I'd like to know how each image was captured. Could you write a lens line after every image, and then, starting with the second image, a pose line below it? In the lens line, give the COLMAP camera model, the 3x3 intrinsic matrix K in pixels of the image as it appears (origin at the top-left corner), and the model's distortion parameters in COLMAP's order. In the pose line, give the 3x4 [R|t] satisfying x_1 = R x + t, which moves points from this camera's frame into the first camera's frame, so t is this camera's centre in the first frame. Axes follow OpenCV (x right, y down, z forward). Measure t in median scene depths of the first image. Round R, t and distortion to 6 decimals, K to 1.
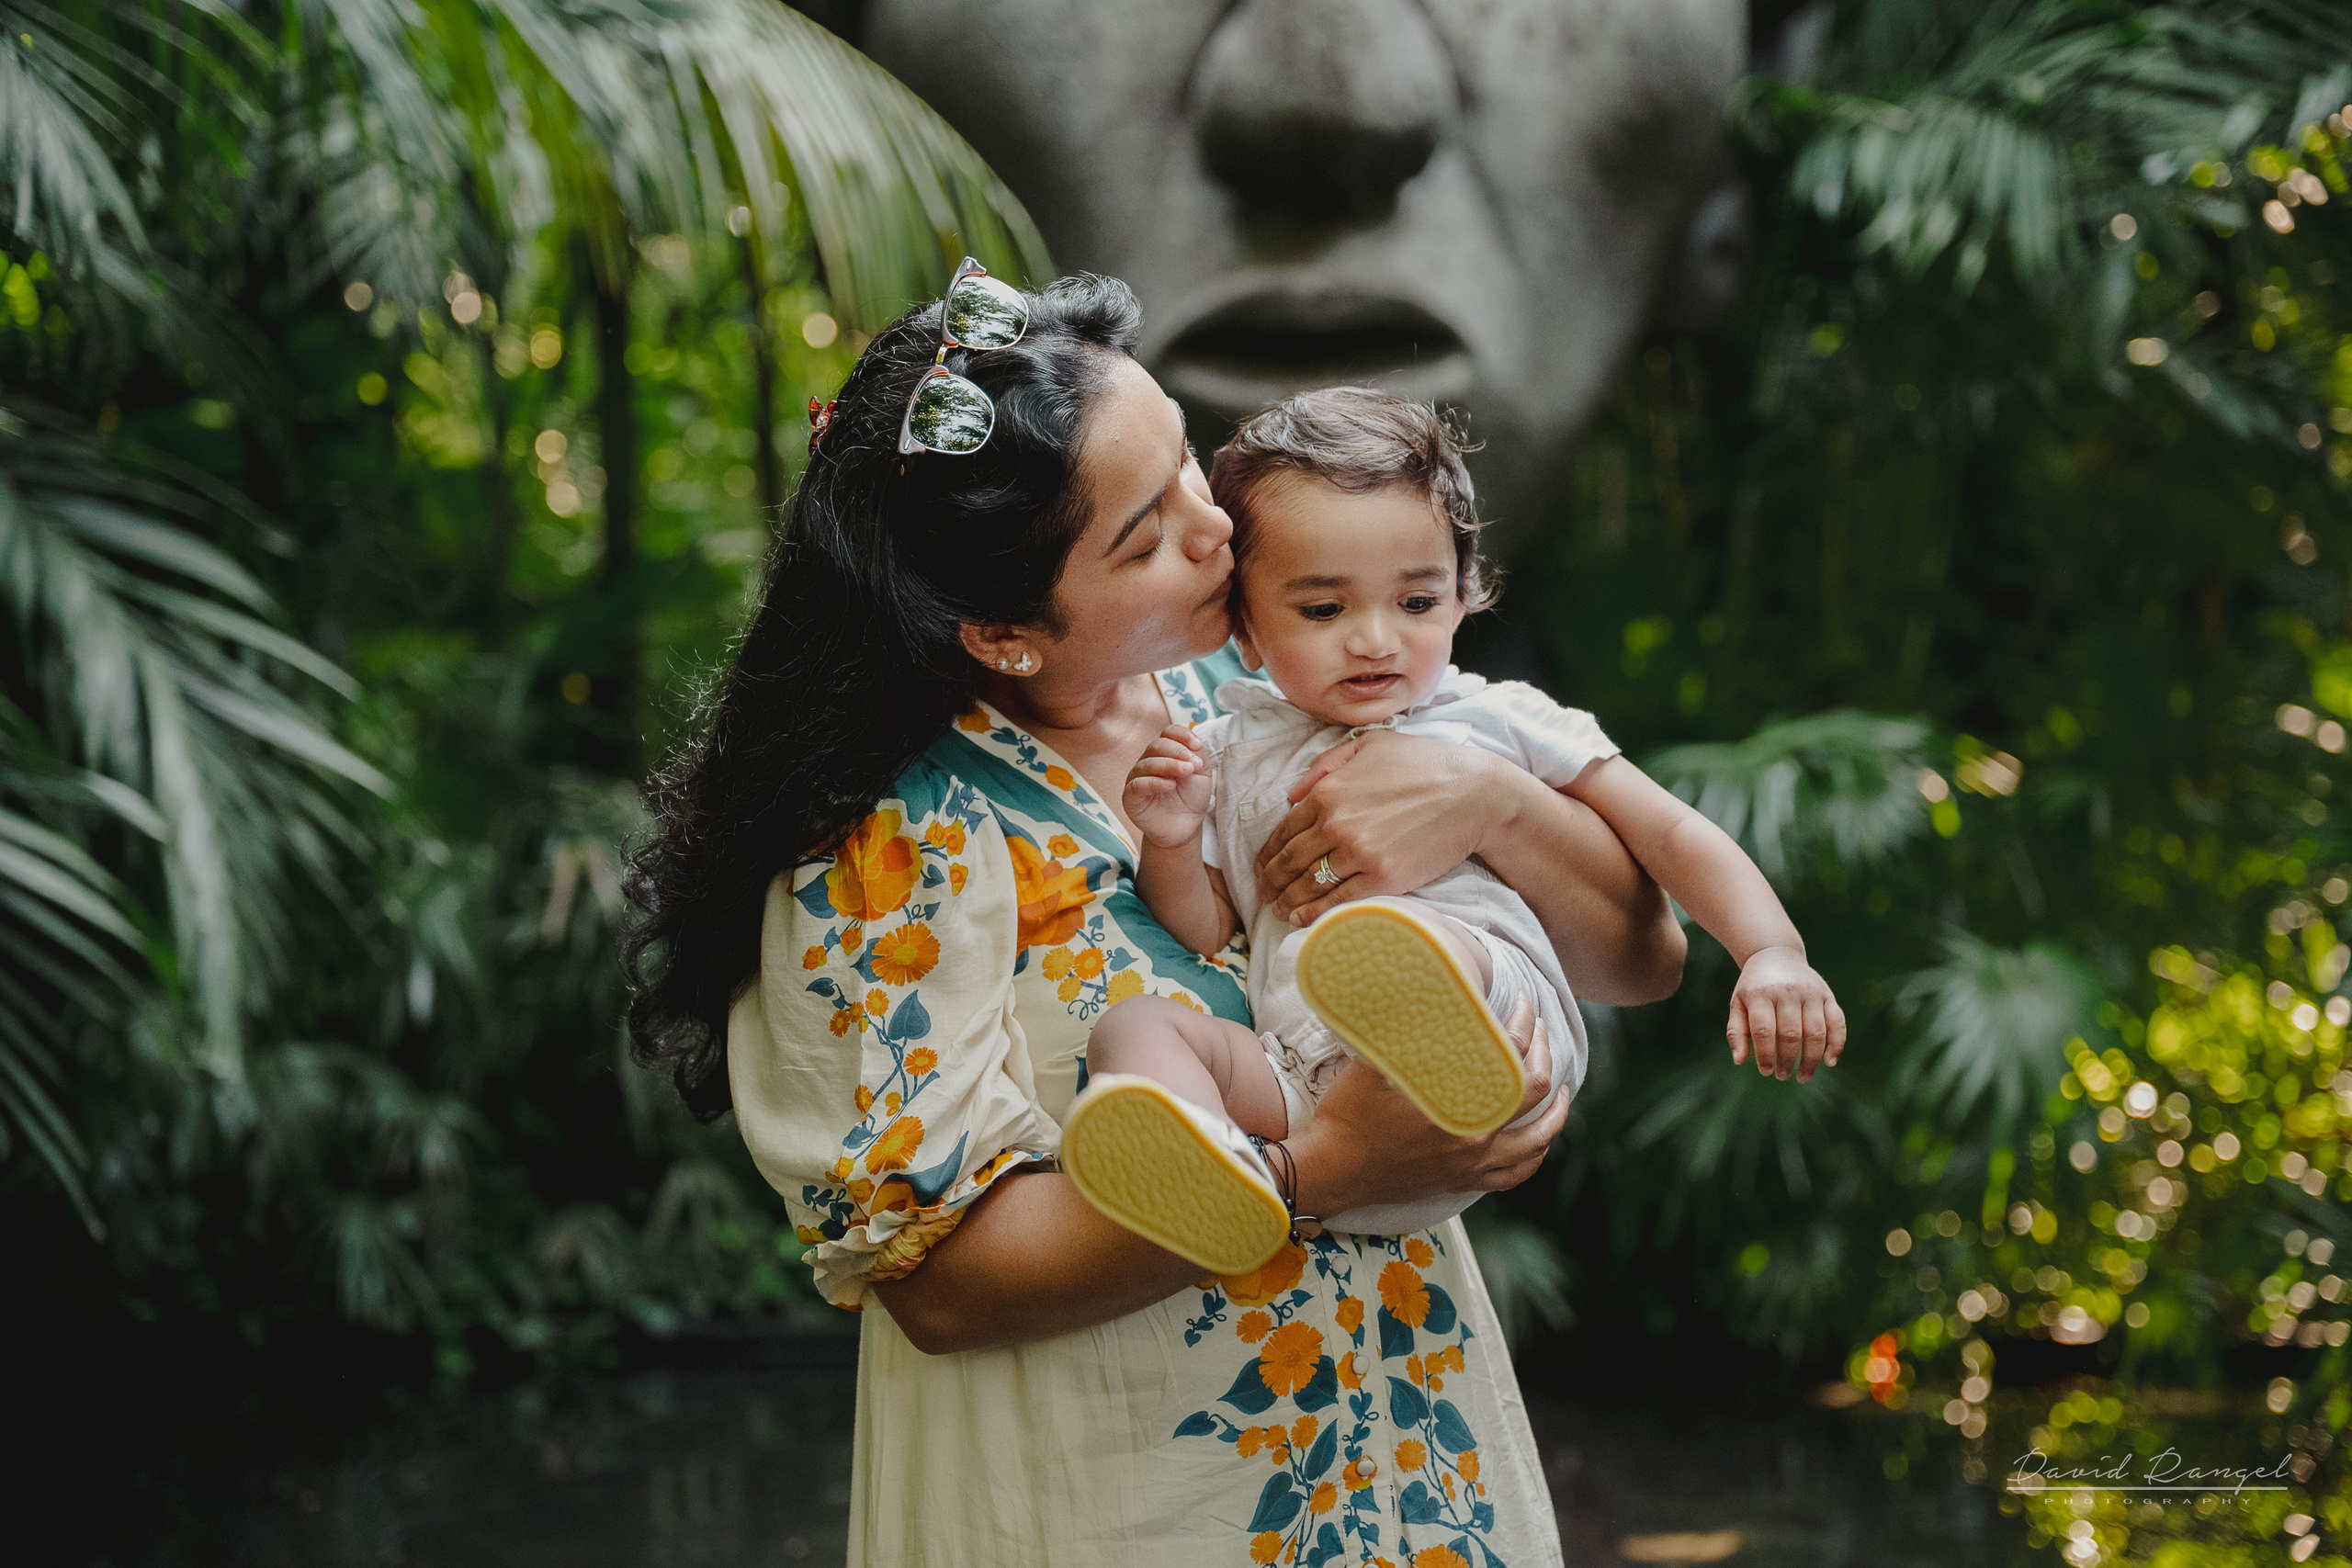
lens RADIAL K [[4019.5, 0, 1200.5], [0, 4019.5, 794.1], [0, 0, 1]] dist [0.365009, 0.000000]
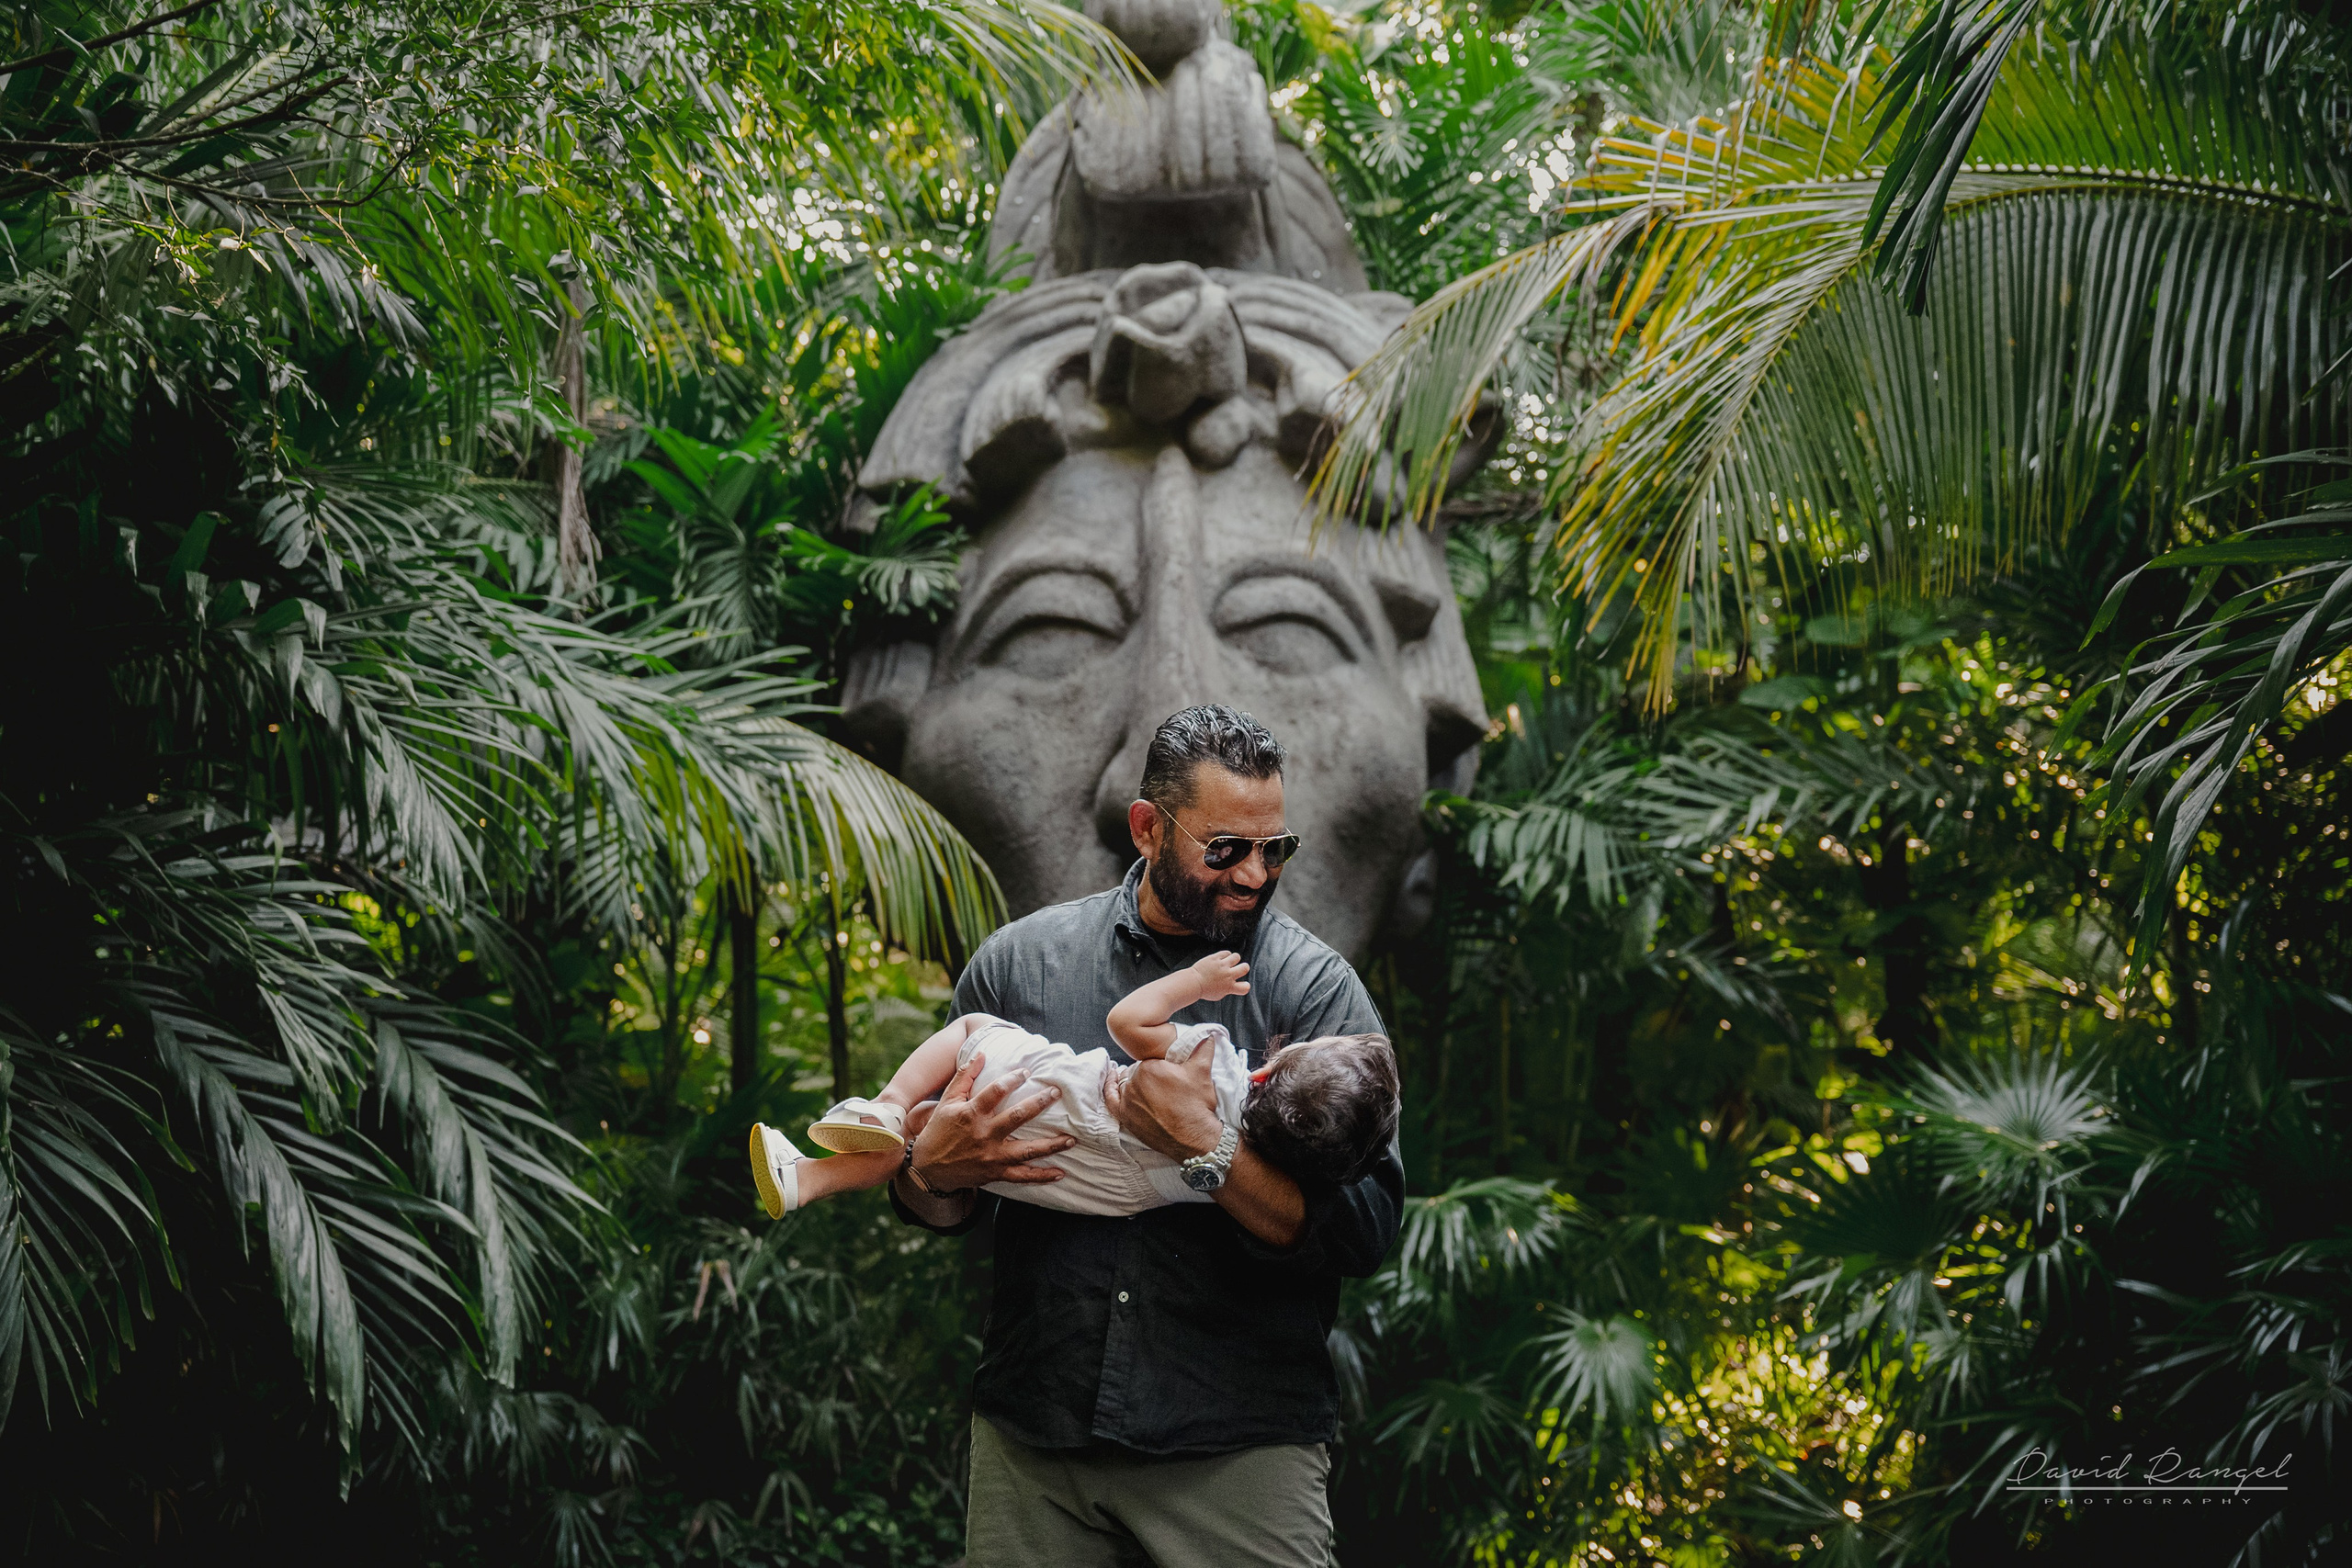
lens RADIAL K [[2735.0, 0, 1144.3], [0, 2735.0, 780.8], [0, 0, 1]] dist [0.074909, 0.000000]
pose [[0.999960, -0.005933, 0.006634, 0.010642], [0.007020, 0.983998, -0.178043, 0.020873], [-0.005471, 0.178083, 0.984000, -0.103630]]
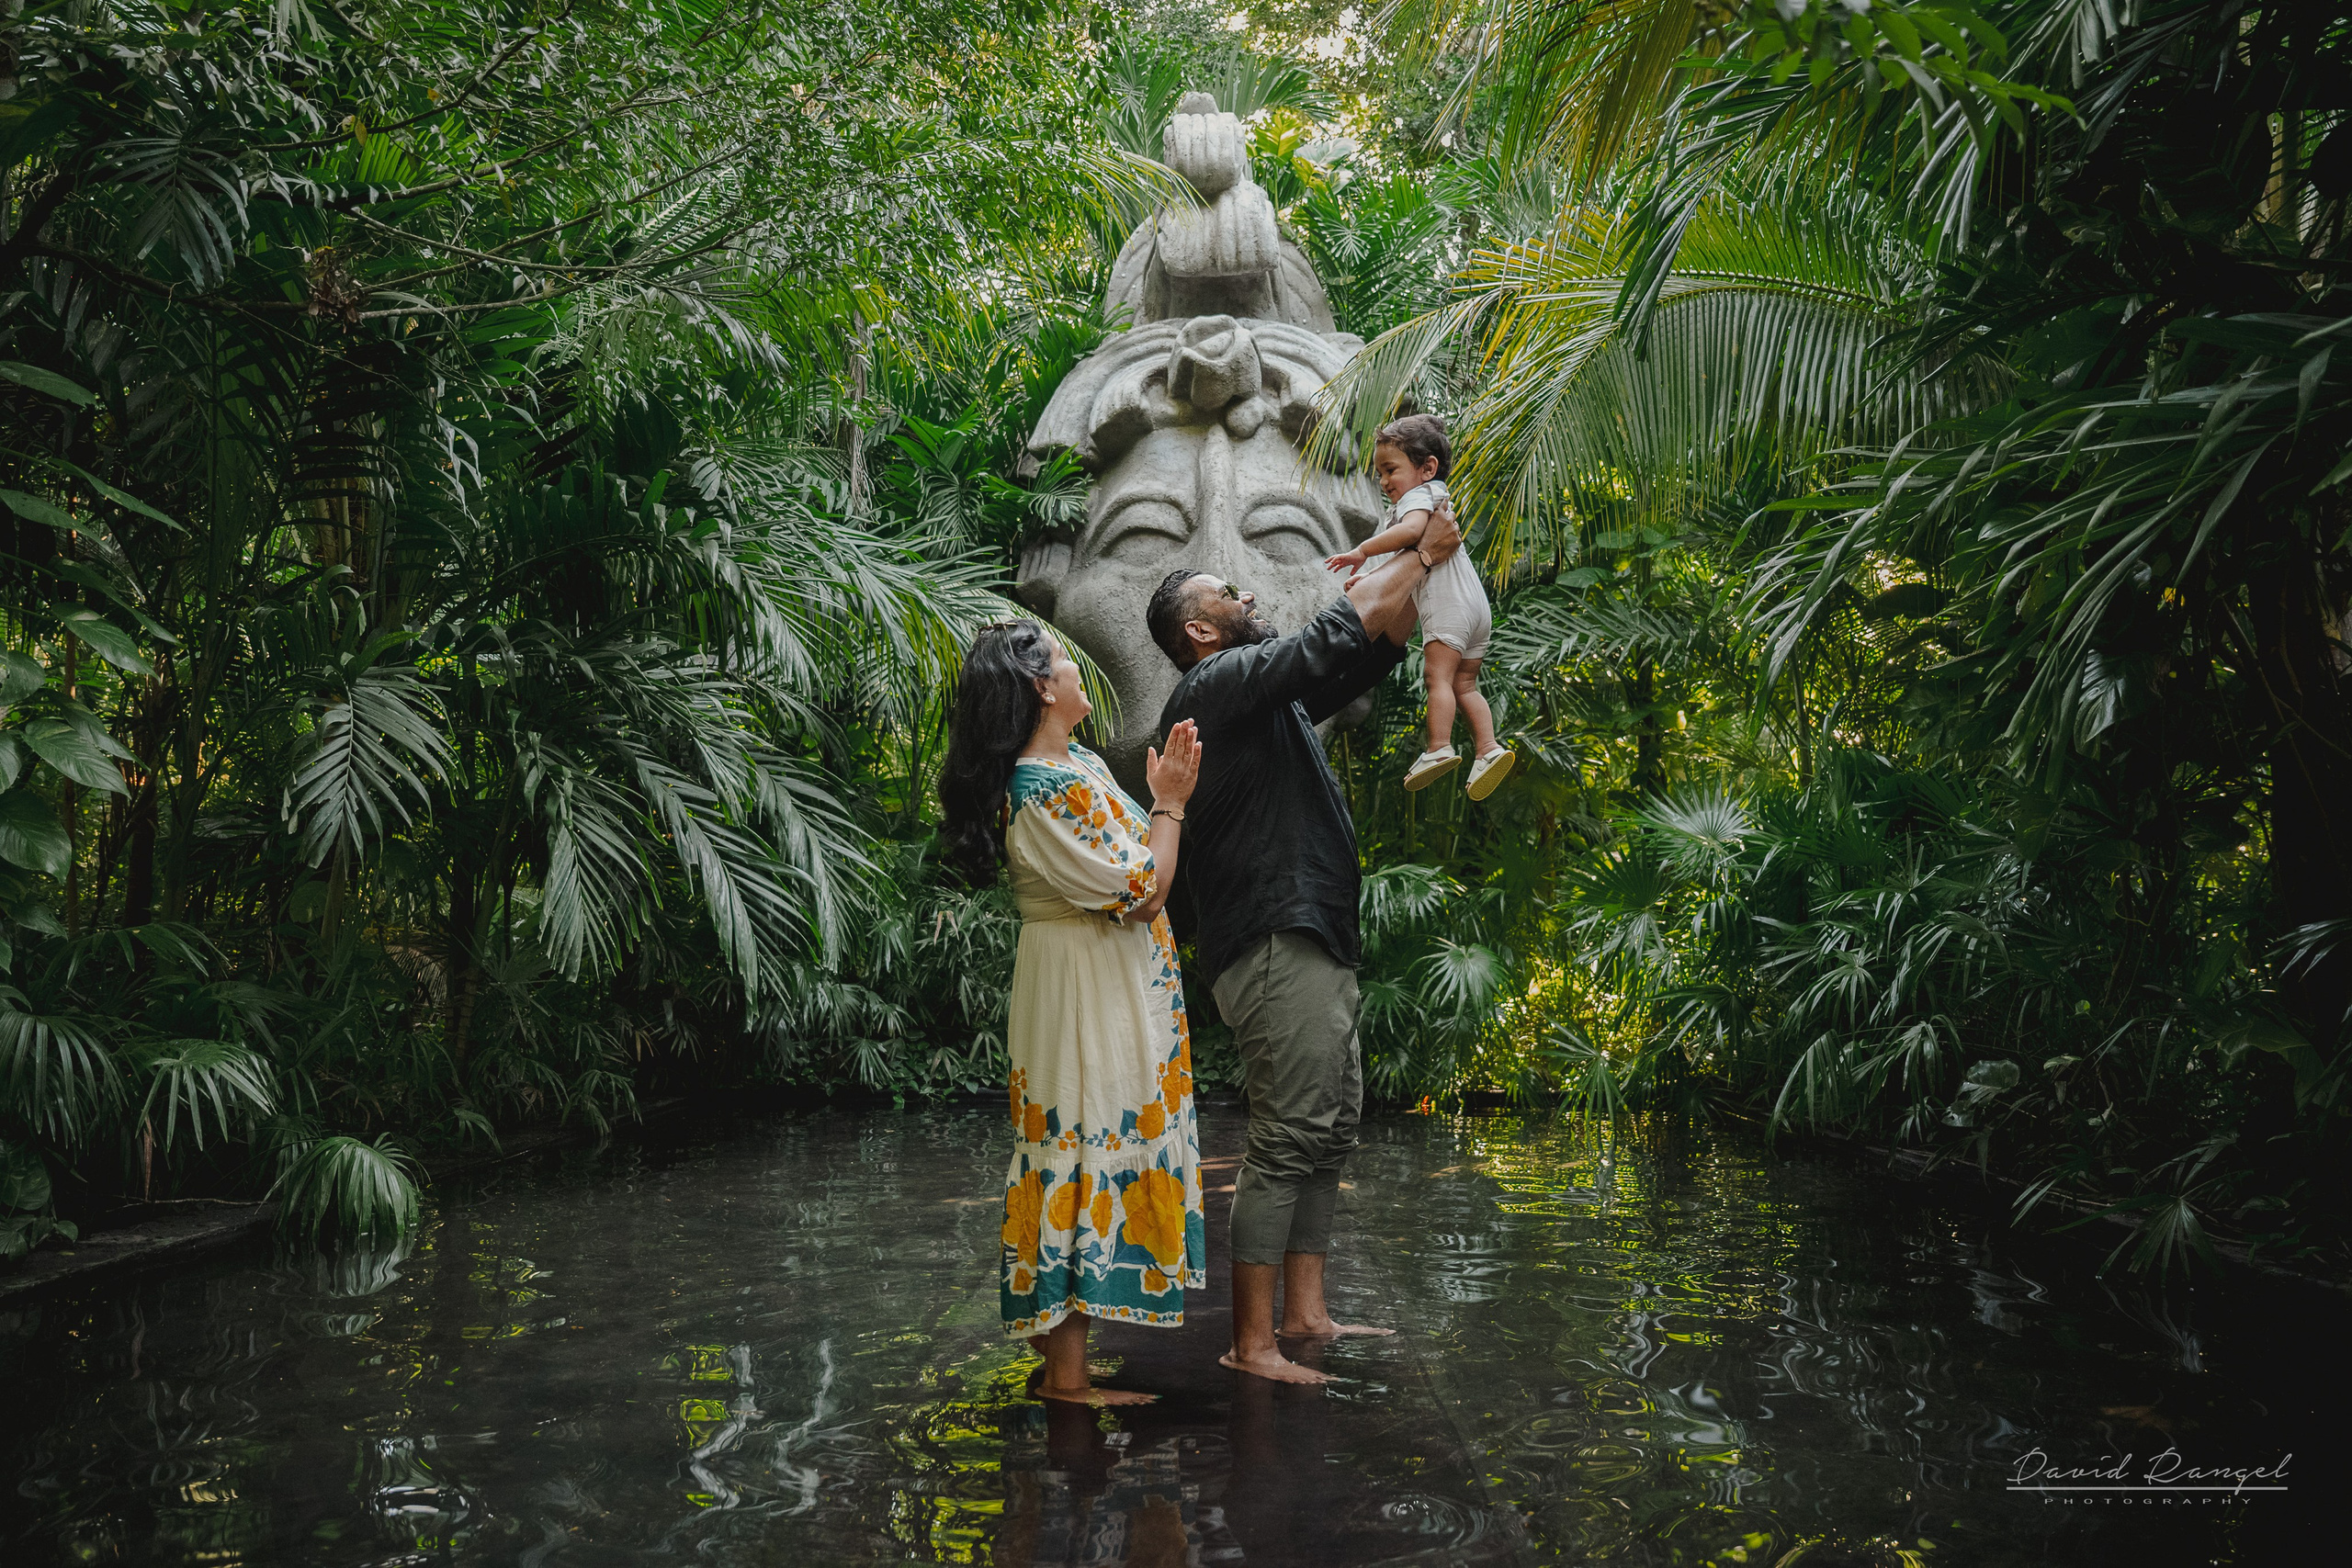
lens RADIAL K [[1723.0, 0, 1183.2], [0, 1723.0, 777.1], [0, 0, 1]] dist [-0.116383, 0.008889]
pose [[0.999999, -0.001283, 0.001017, 0.005853], [0.001373, 0.995510, -0.094647, 0.034053], [-0.000891, 0.094648, 0.995510, -0.160035]]
